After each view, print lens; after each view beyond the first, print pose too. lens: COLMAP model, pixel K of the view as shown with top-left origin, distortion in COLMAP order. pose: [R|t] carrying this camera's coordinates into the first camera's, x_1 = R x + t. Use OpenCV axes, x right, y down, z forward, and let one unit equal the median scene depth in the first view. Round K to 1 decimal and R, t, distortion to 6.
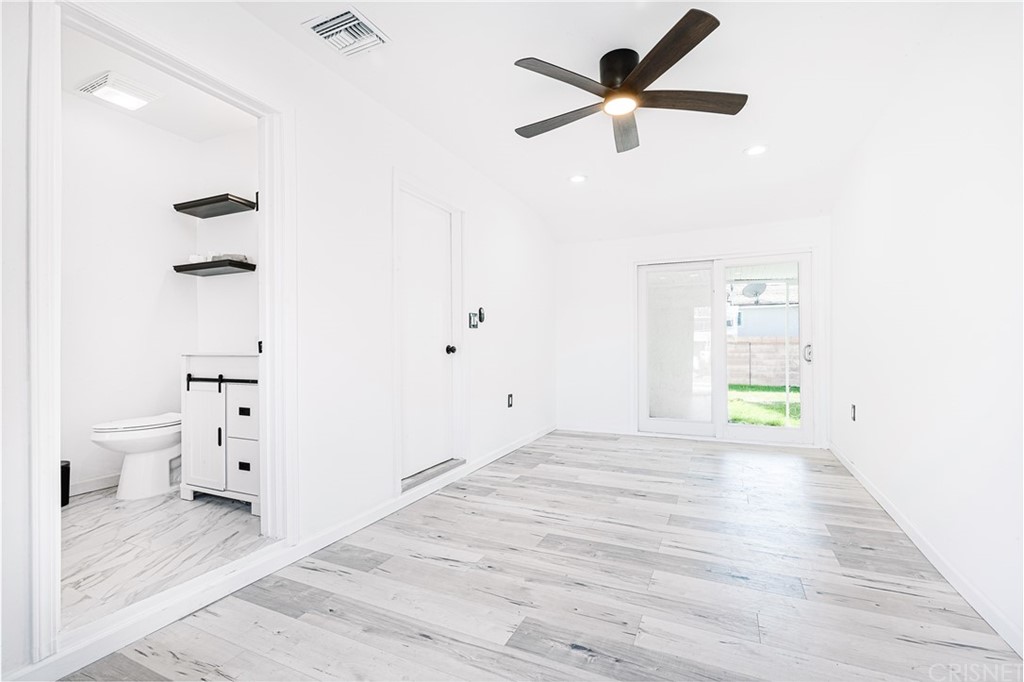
lens RADIAL K [[478.3, 0, 507.2], [0, 478.3, 342.1], [0, 0, 1]] dist [-0.001327, -0.000113]
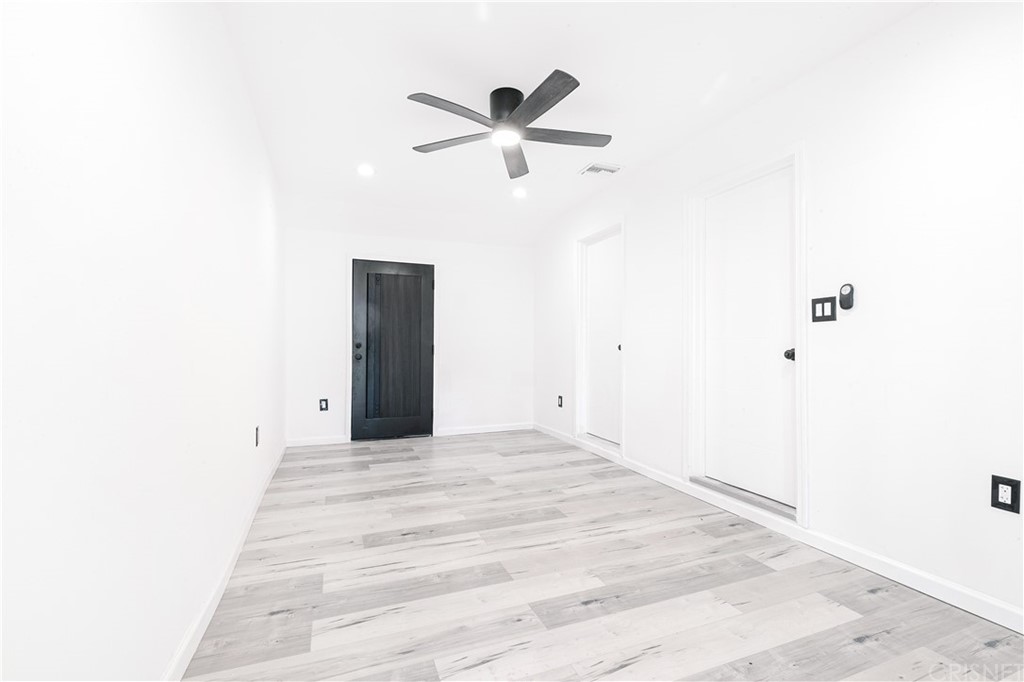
lens RADIAL K [[460.4, 0, 517.6], [0, 460.4, 340.6], [0, 0, 1]] dist [0.005185, -0.000190]
pose [[-0.692612, -0.001675, -0.721309, 0.737572], [0.007237, 0.999931, -0.009271, -0.002217], [0.721274, -0.011642, -0.692552, 1.301128]]
